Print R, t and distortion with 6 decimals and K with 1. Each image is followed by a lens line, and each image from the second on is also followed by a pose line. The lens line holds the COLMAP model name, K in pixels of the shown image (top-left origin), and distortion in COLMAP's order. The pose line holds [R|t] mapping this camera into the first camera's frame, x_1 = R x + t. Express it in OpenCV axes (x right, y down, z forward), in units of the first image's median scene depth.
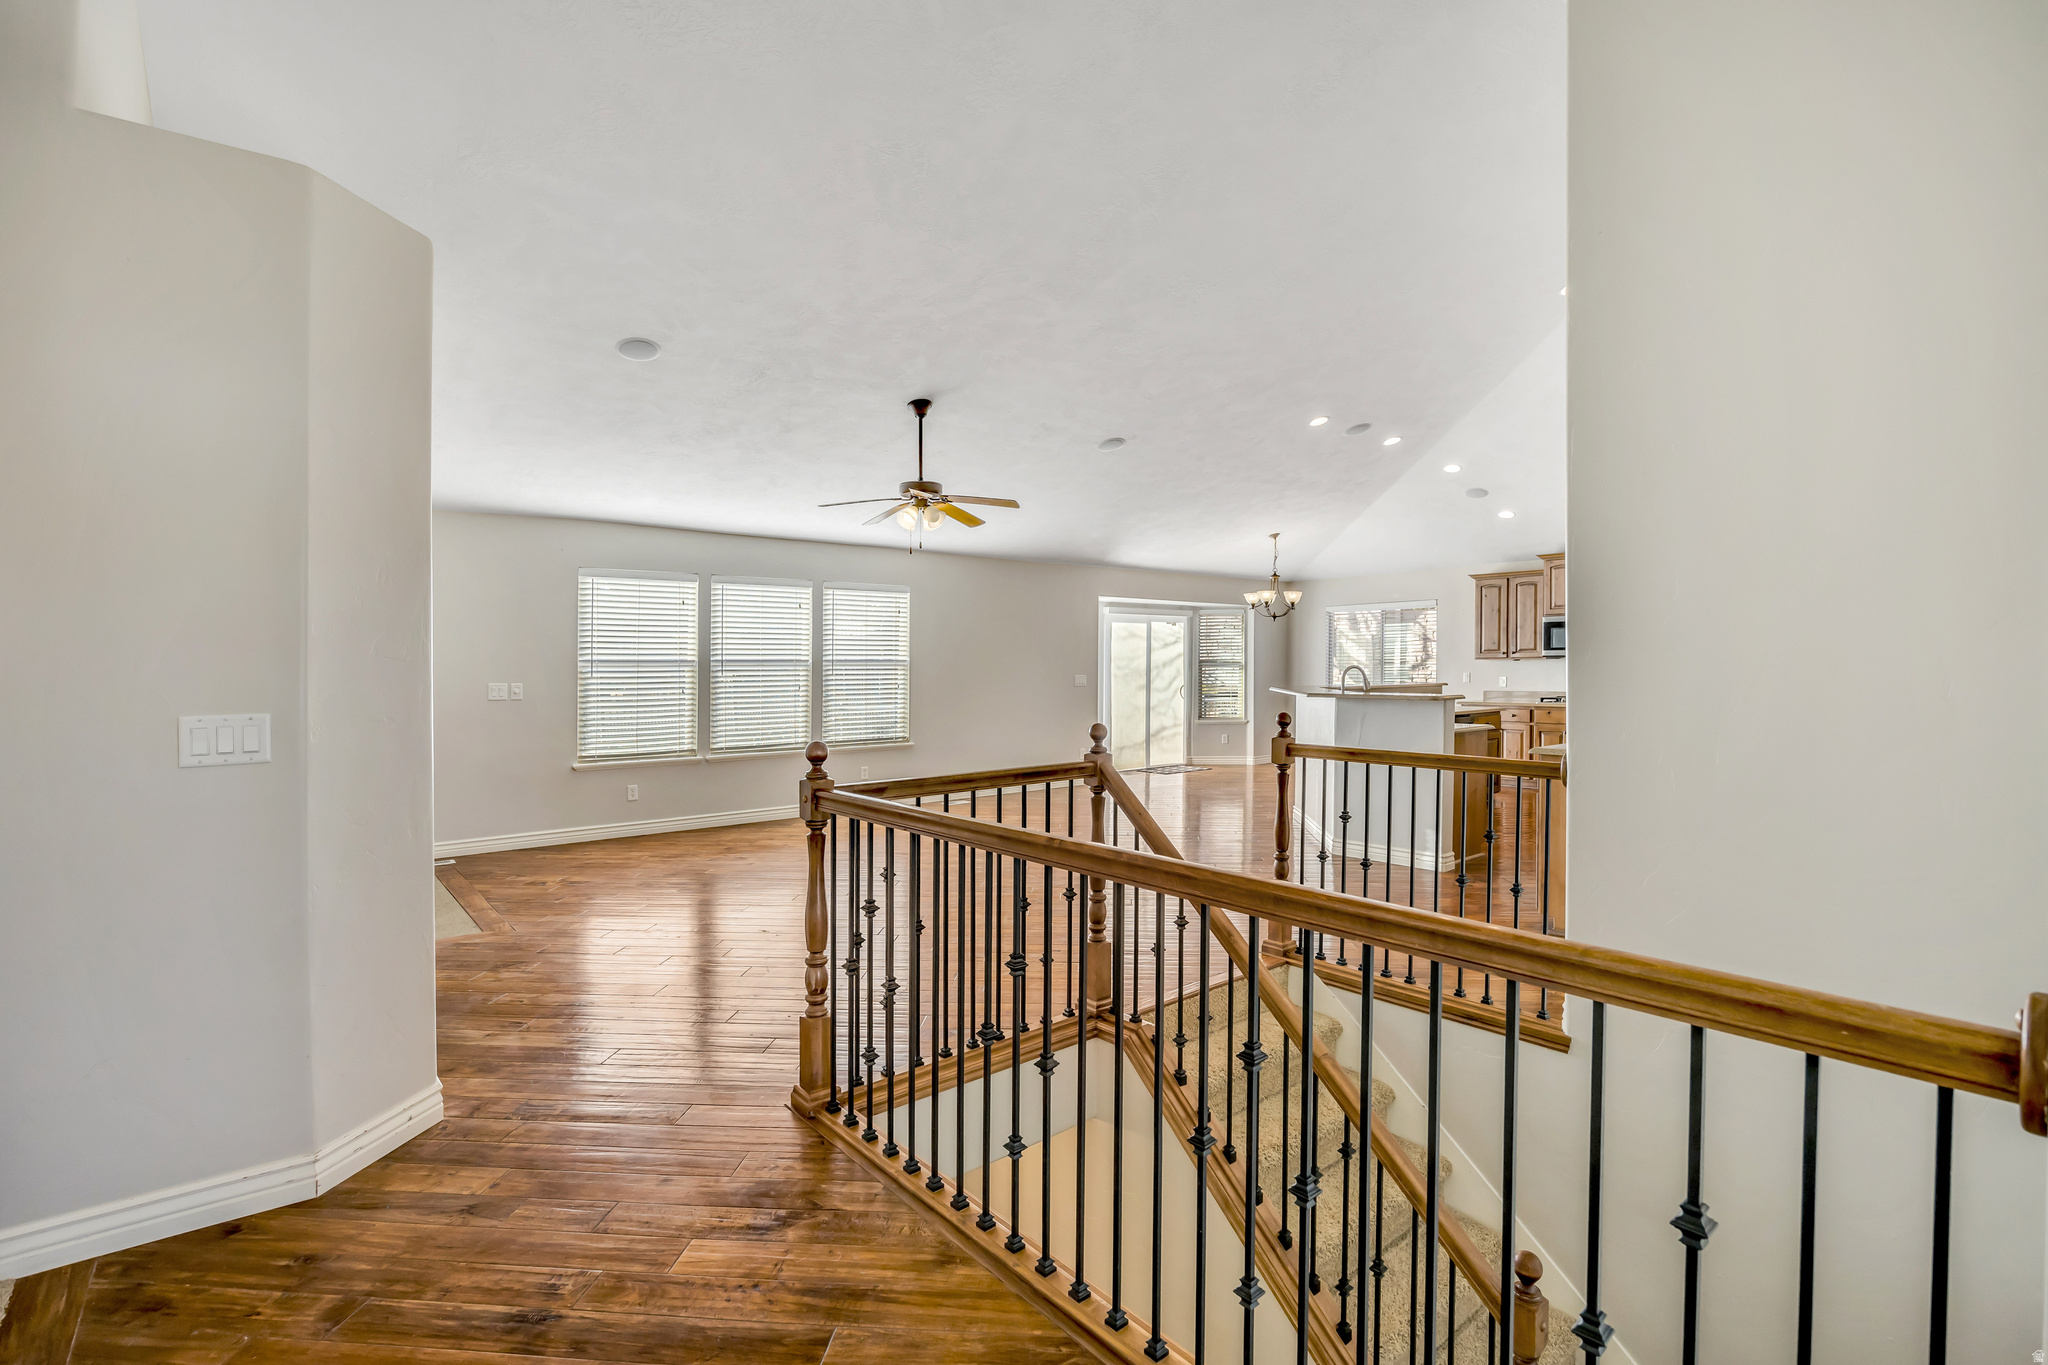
lens RADIAL K [[870.1, 0, 1024.0], [0, 870.1, 682.5], [0, 0, 1]] dist [0.000965, -0.000006]
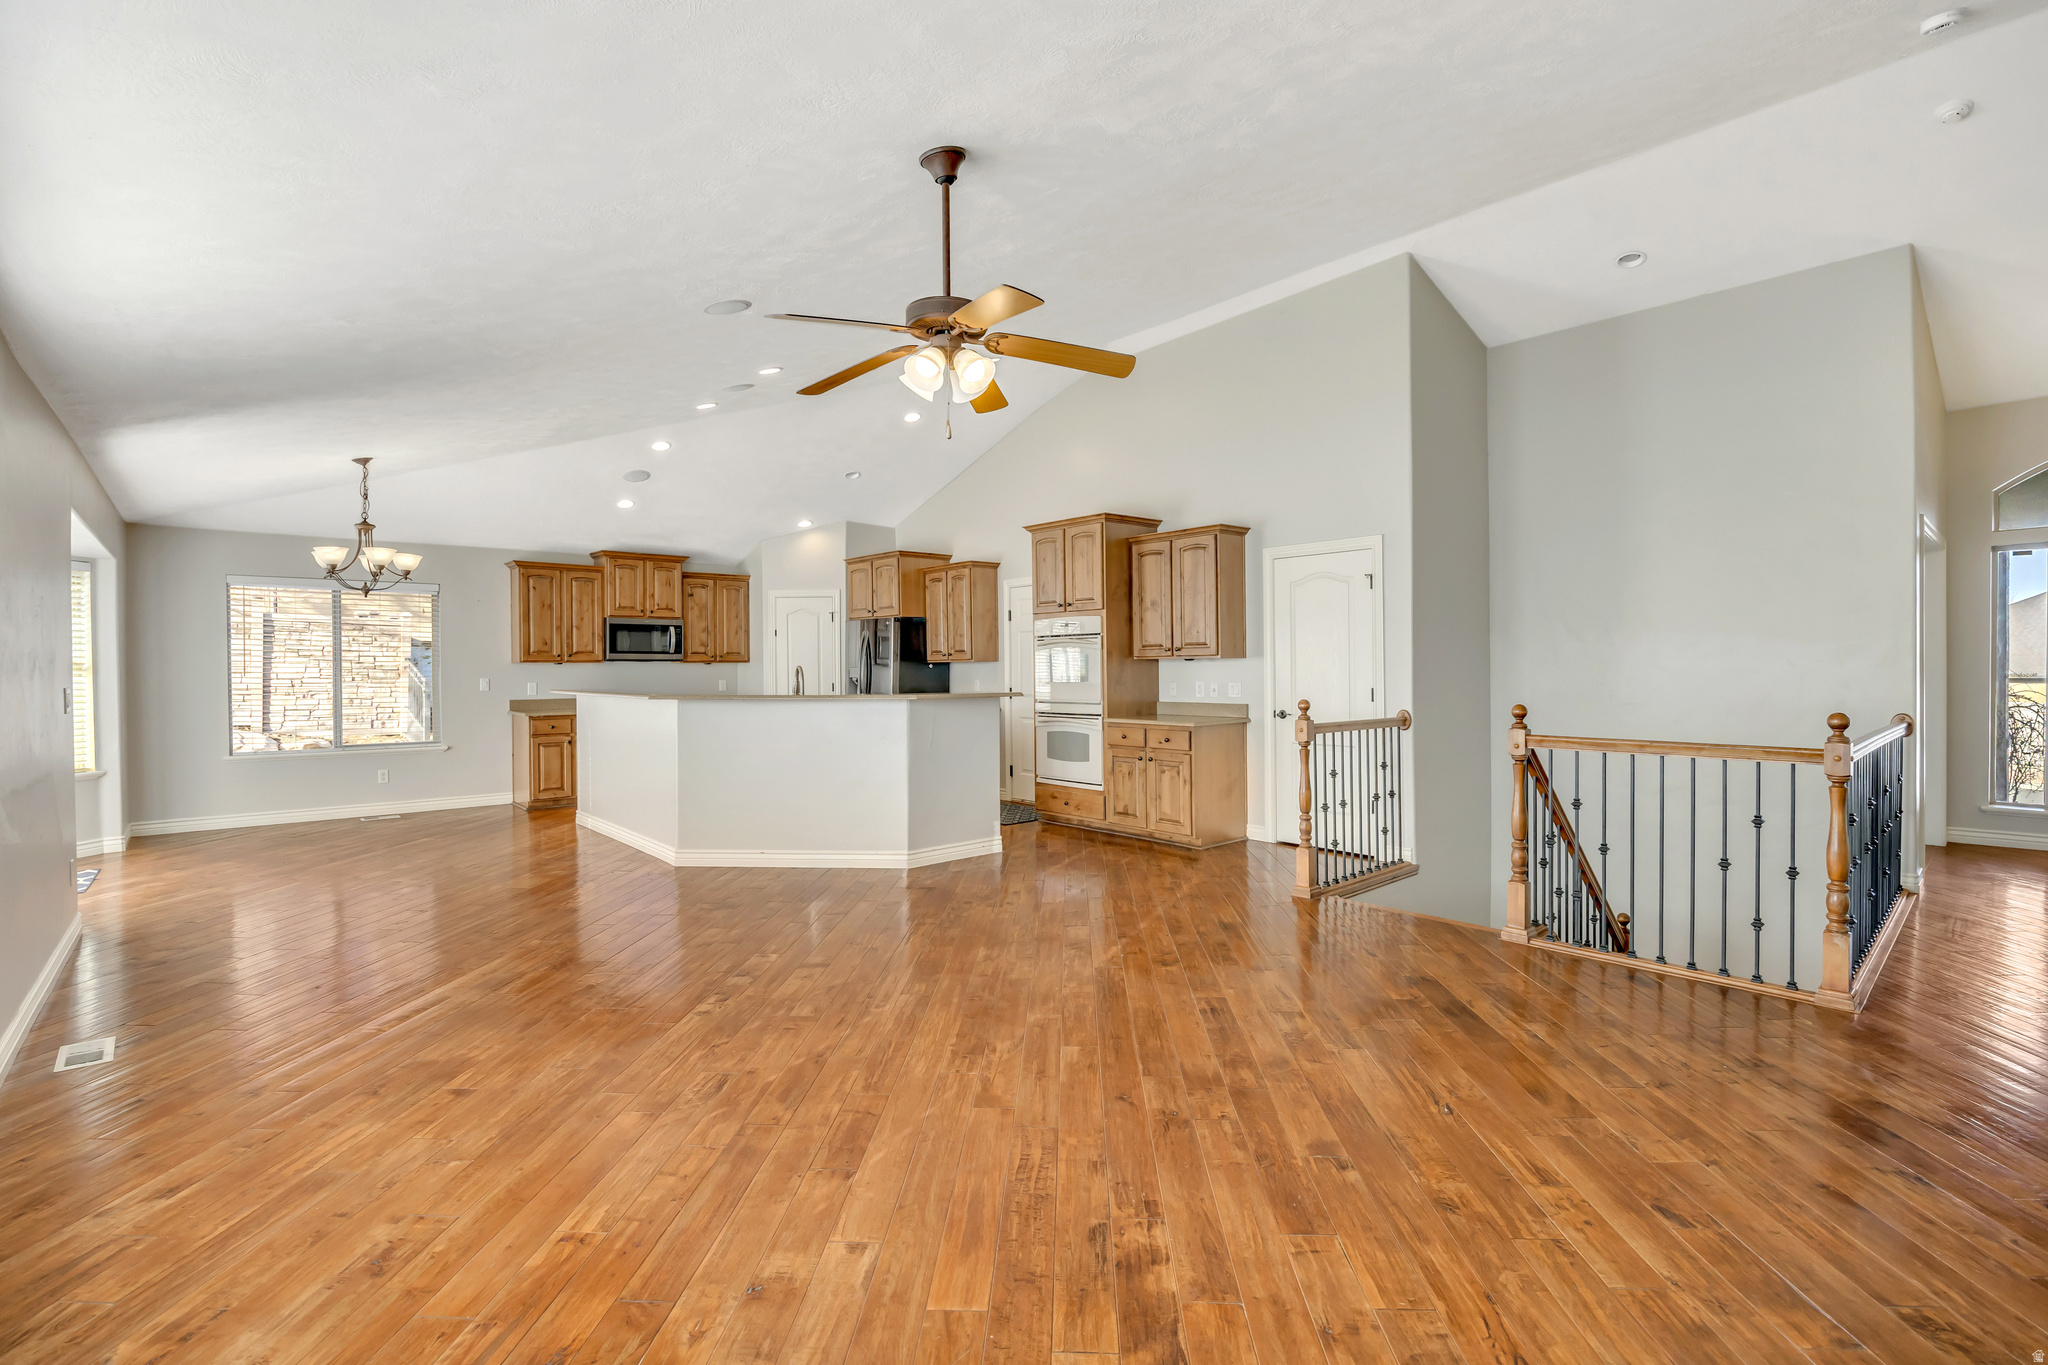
lens RADIAL K [[922.4, 0, 1026.5], [0, 922.4, 669.1], [0, 0, 1]] dist [-0.002019, -0.000291]
pose [[-0.059664, 0.003035, 0.998214, -0.383839], [0.022699, 0.999741, -0.001683, -0.008279], [-0.997960, 0.022558, -0.059718, 0.572766]]
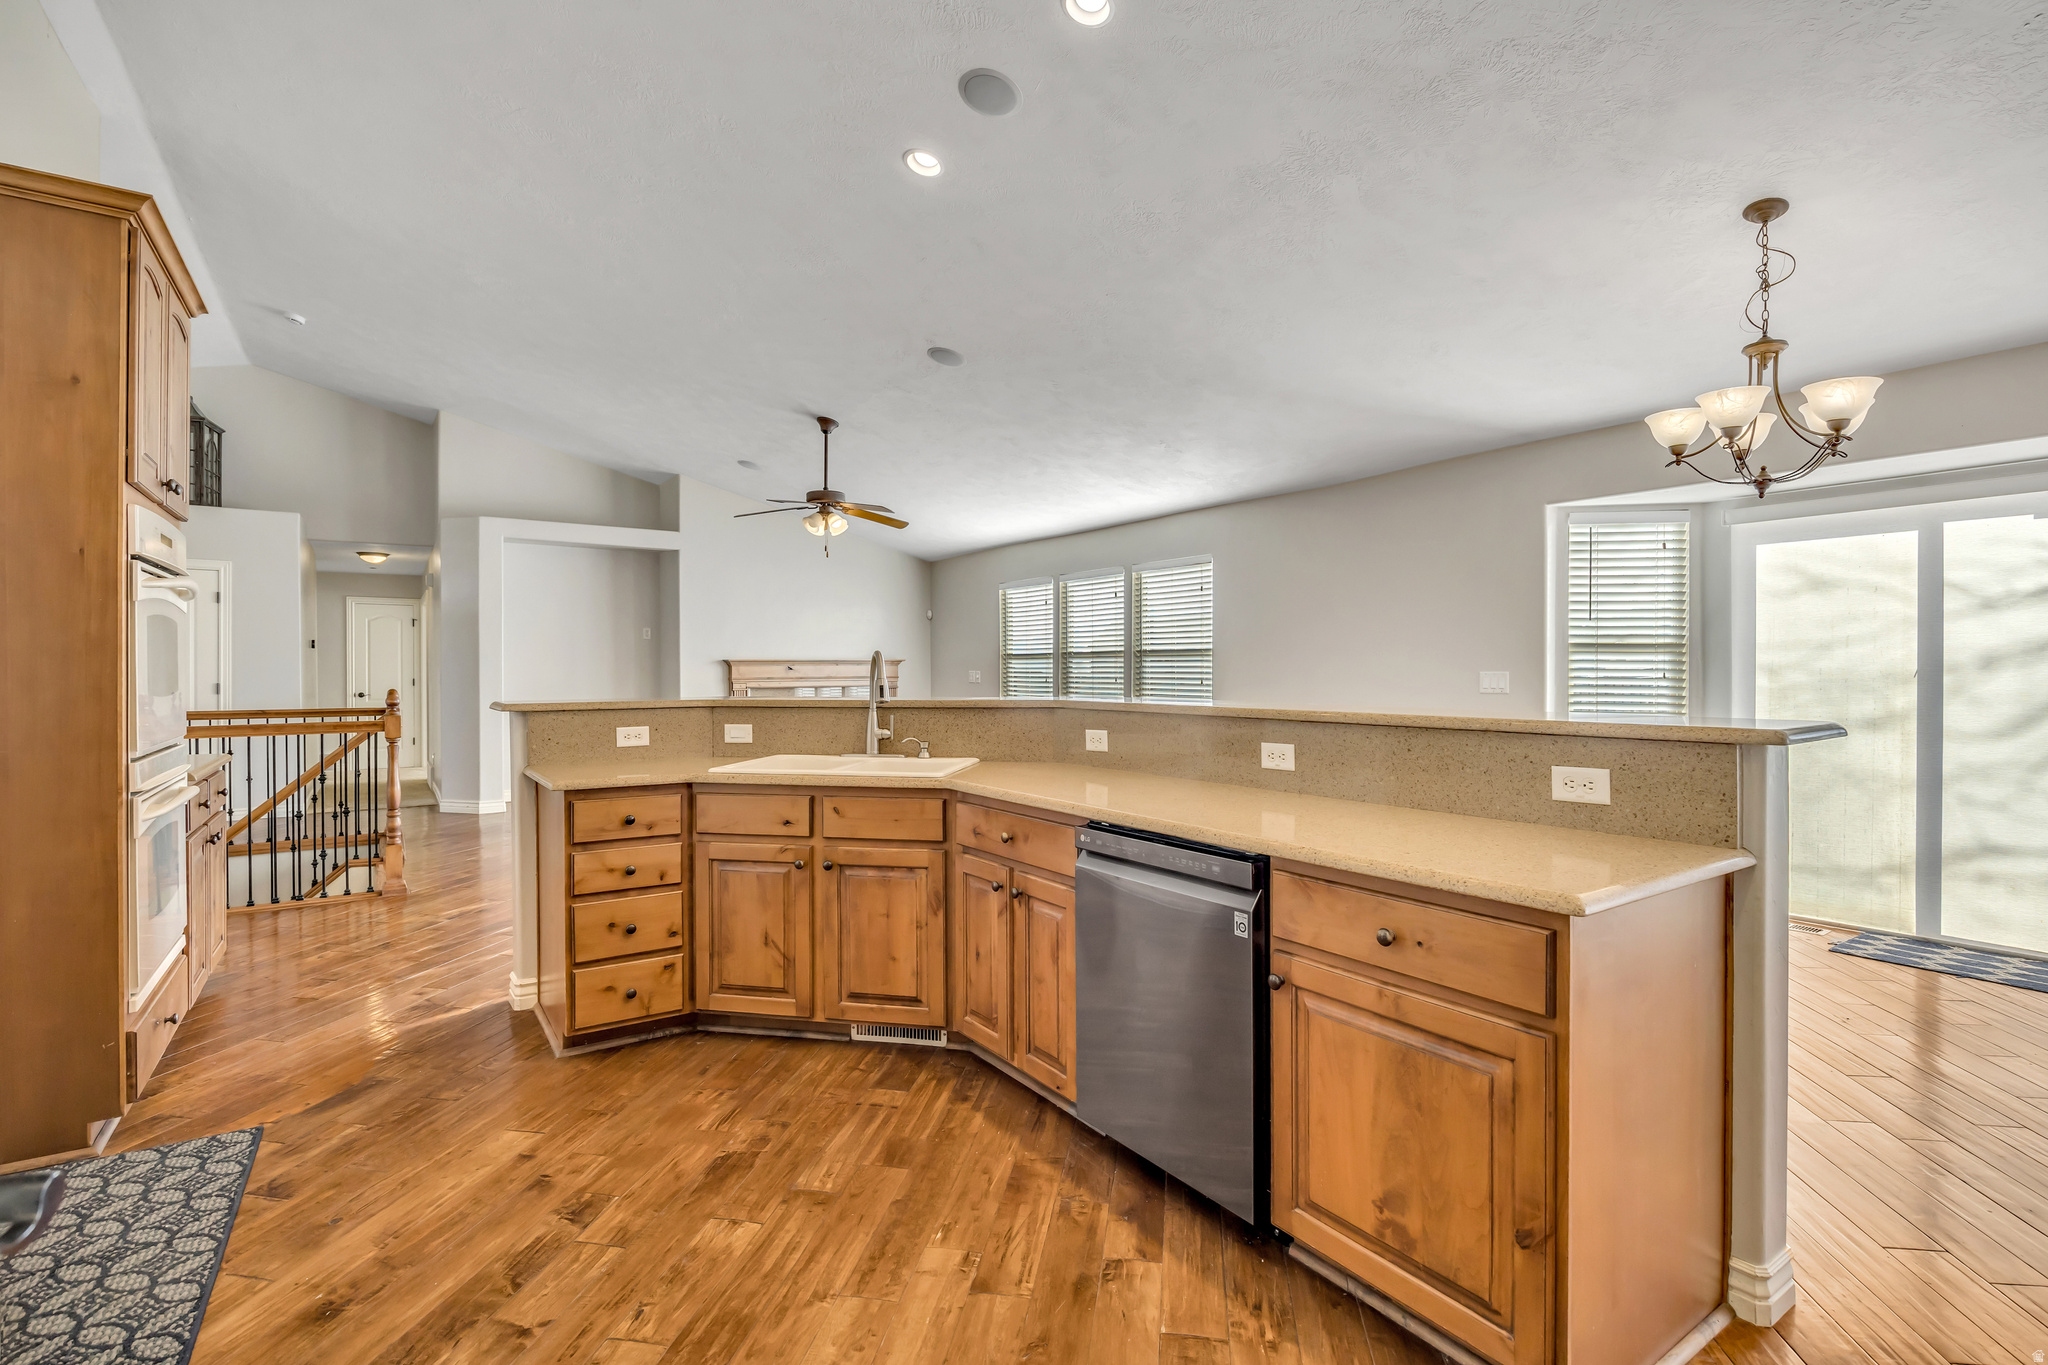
lens RADIAL K [[976.7, 0, 1042.9], [0, 976.7, 680.7], [0, 0, 1]] dist [0.009505, 0.000222]
pose [[-0.063539, 0.022054, -0.997736, 0.637806], [-0.016399, 0.999598, 0.023140, -0.014481], [0.997845, 0.017832, -0.063152, 0.783449]]
